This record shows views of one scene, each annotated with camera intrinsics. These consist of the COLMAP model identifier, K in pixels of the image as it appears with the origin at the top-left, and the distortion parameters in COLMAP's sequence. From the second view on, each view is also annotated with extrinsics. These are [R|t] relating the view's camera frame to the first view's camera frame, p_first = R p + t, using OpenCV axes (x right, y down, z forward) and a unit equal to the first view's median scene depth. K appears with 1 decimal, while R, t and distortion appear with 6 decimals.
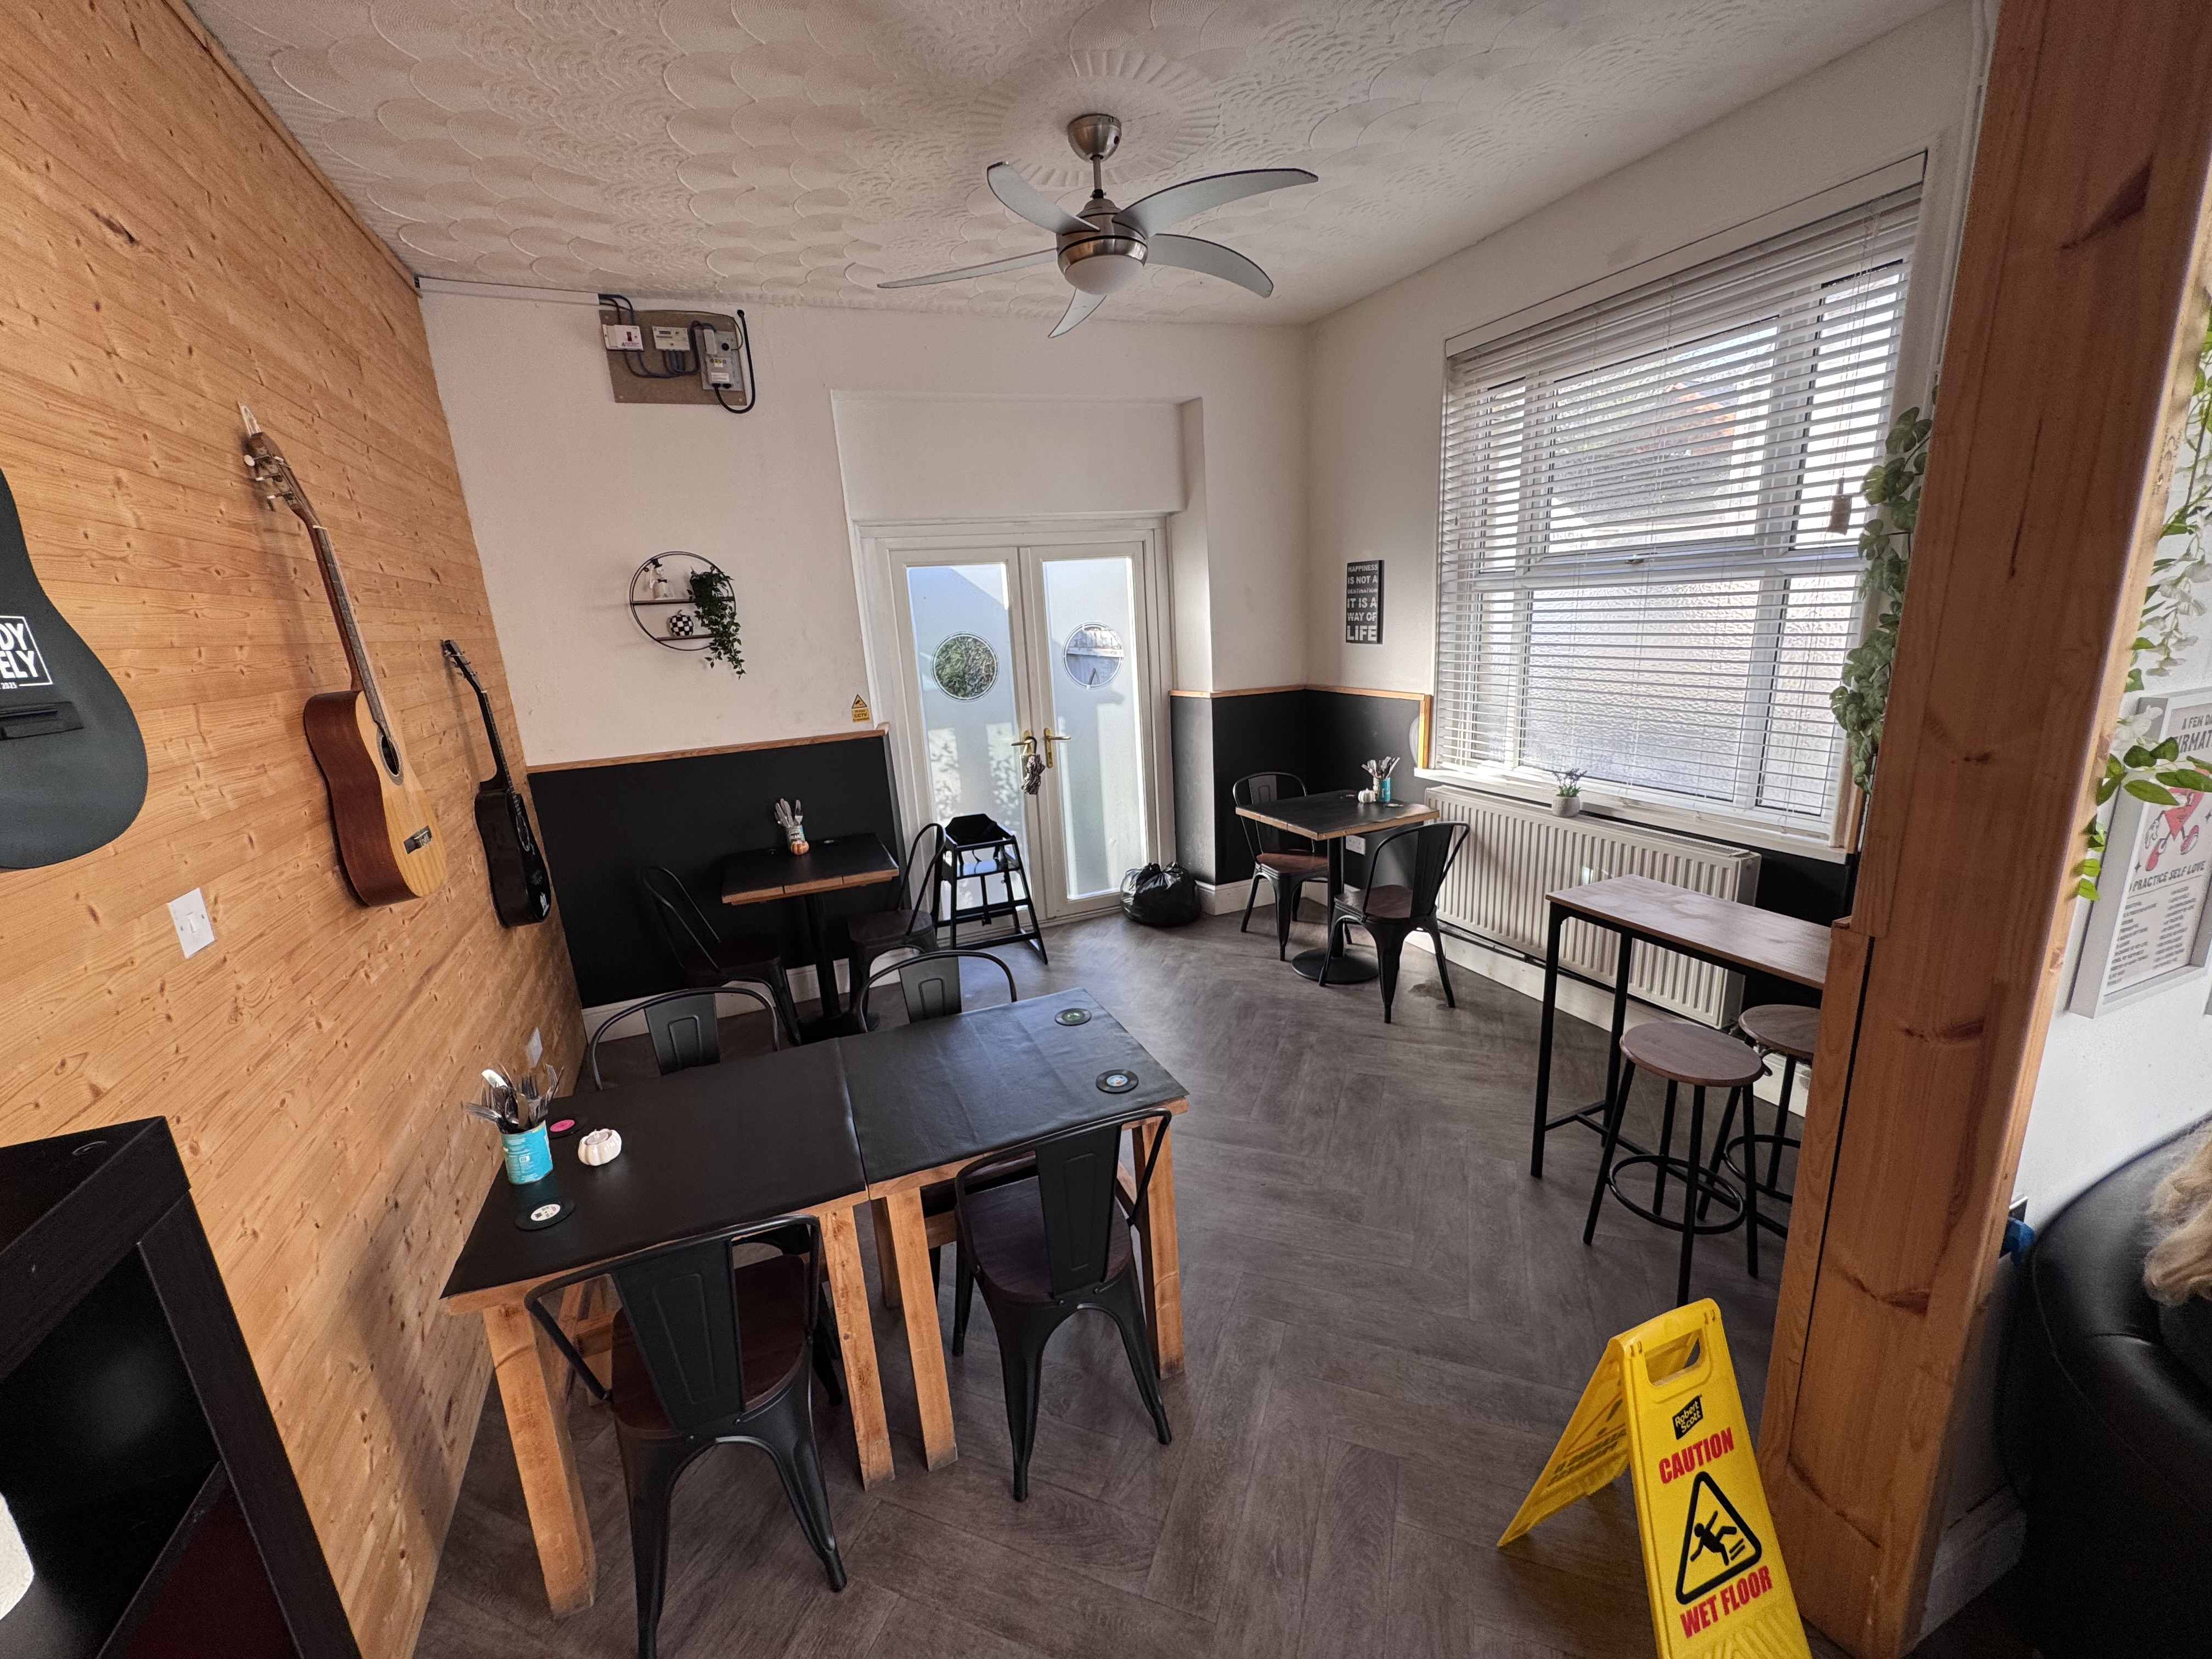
lens RADIAL K [[883.9, 0, 1106.0], [0, 883.9, 829.5], [0, 0, 1]] dist [-0.001560, -0.000192]
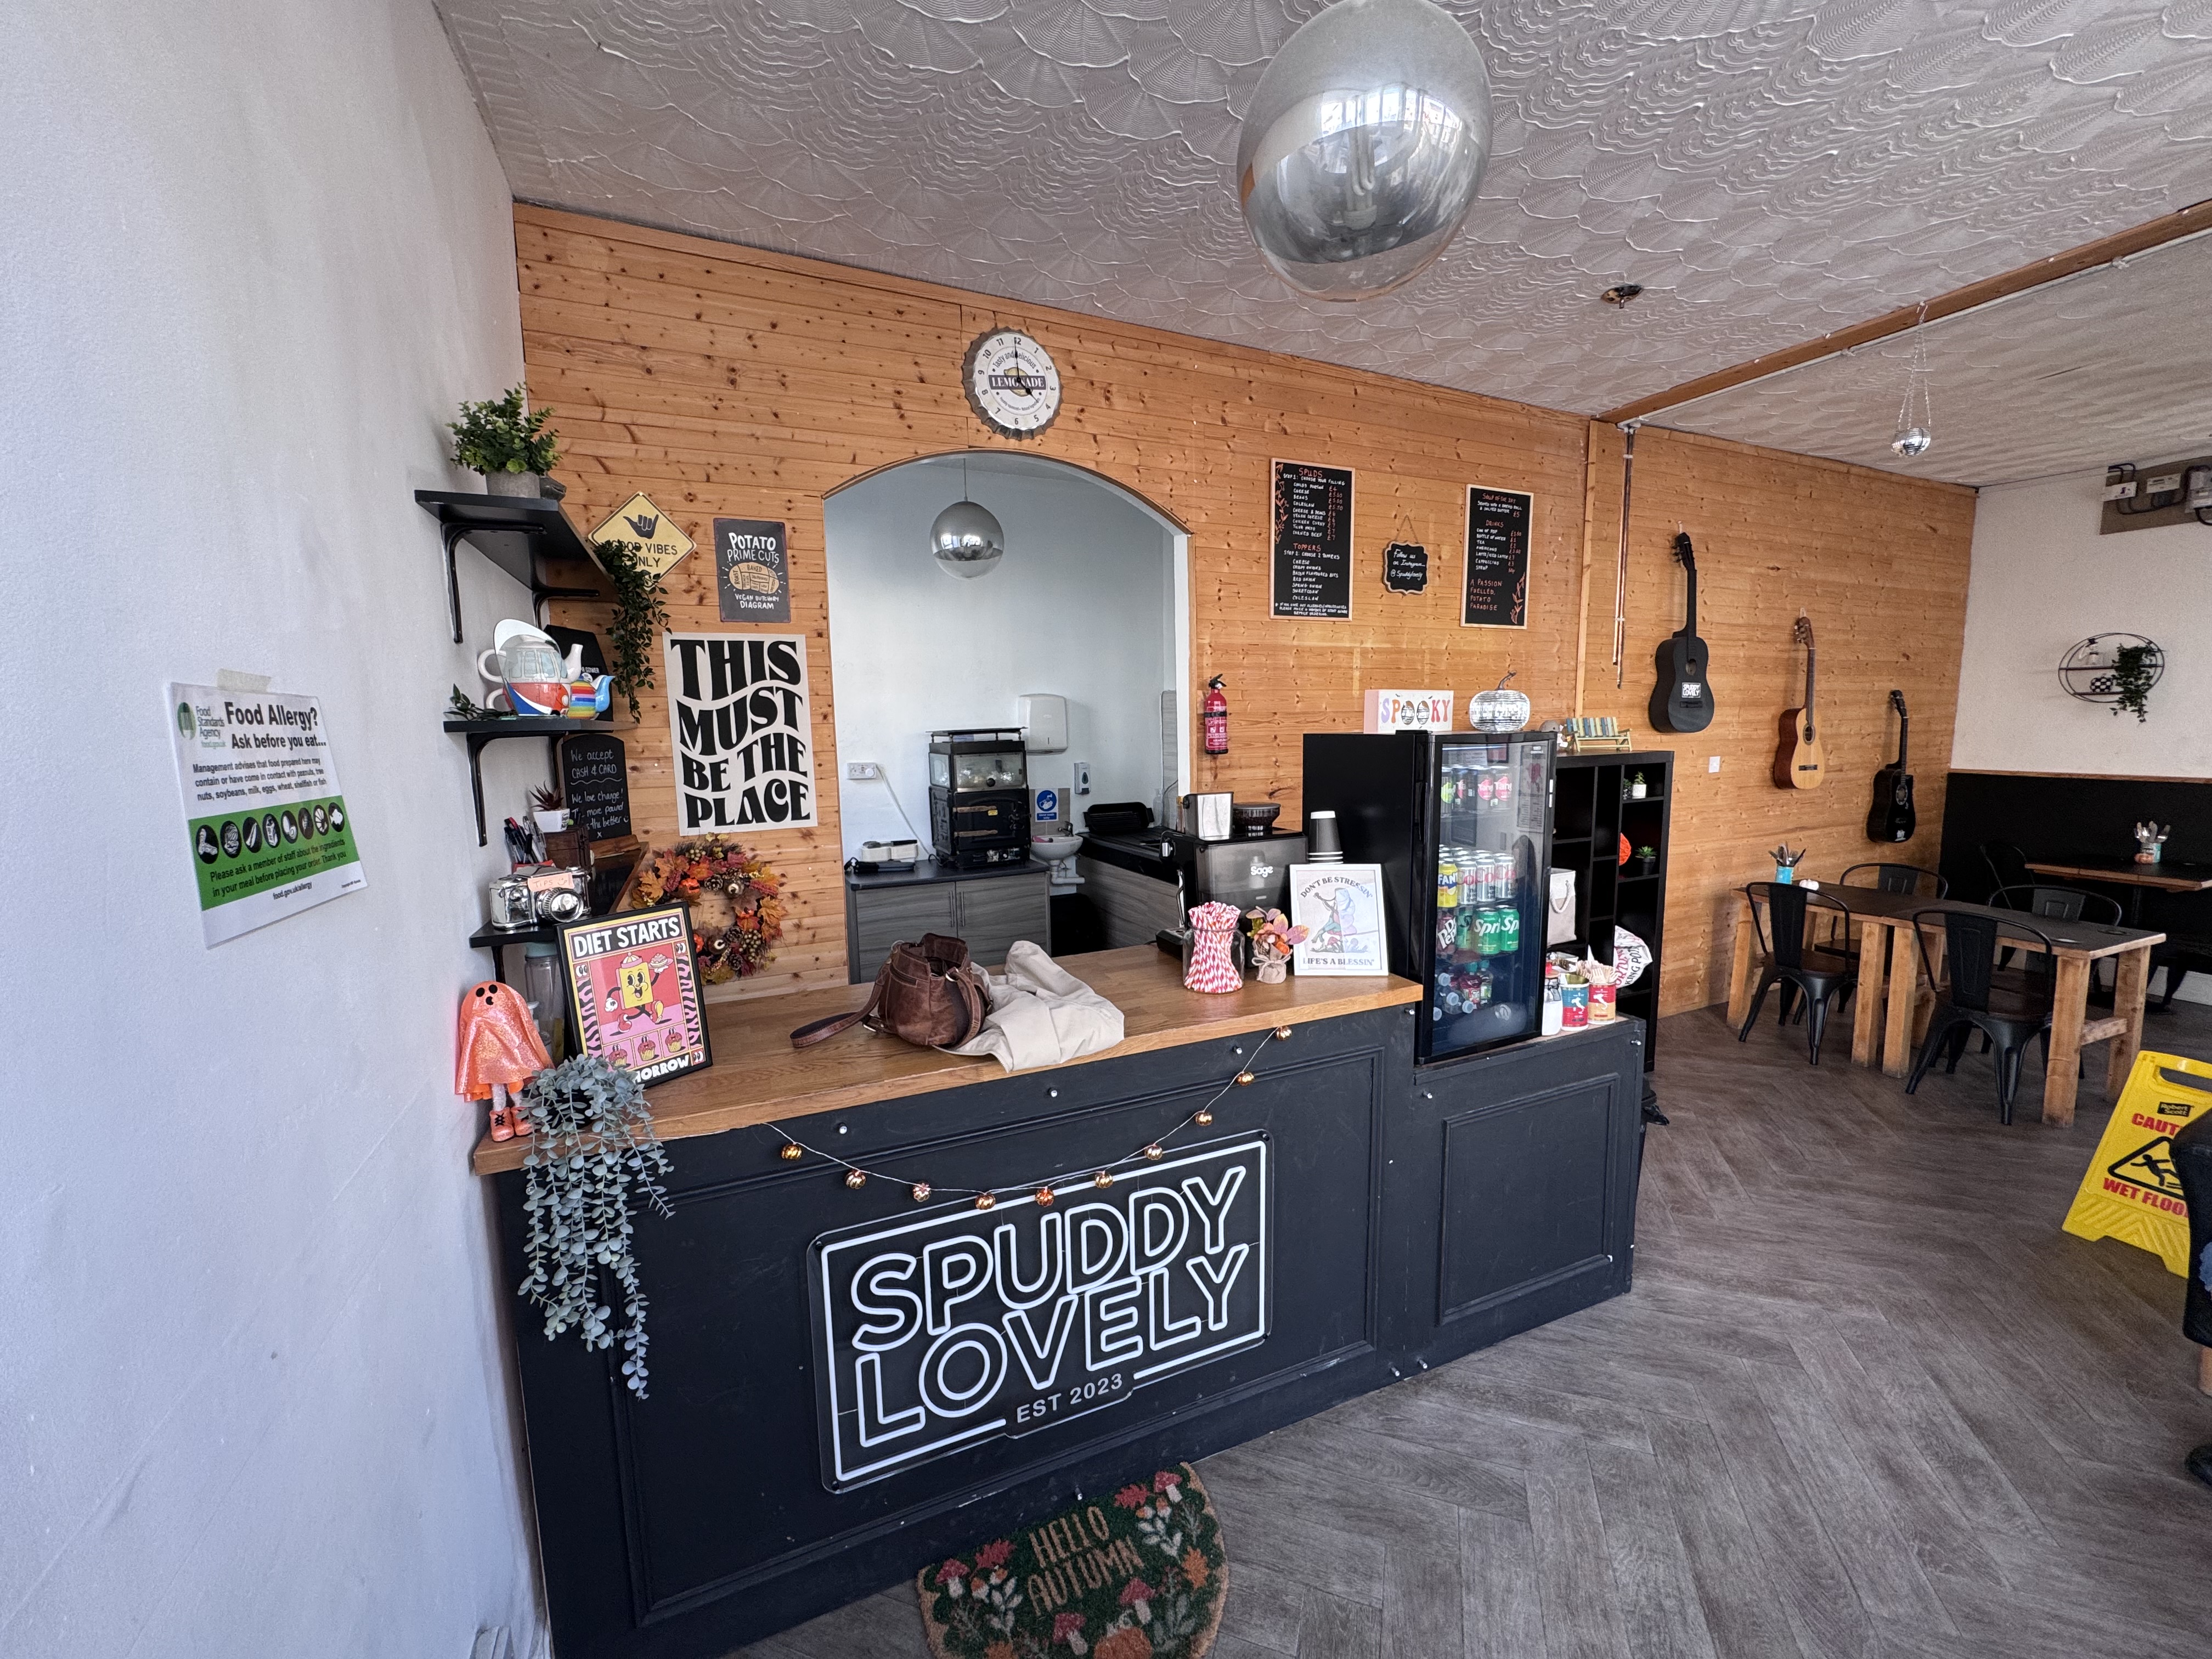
lens RADIAL K [[883.9, 0, 1106.0], [0, 883.9, 829.5], [0, 0, 1]] dist [-0.001560, -0.000192]
pose [[0.017980, 0.180336, -0.983441, 0.938190], [-0.228860, 0.958228, 0.171529, 0.114458], [0.973293, 0.221986, 0.058501, -0.587720]]
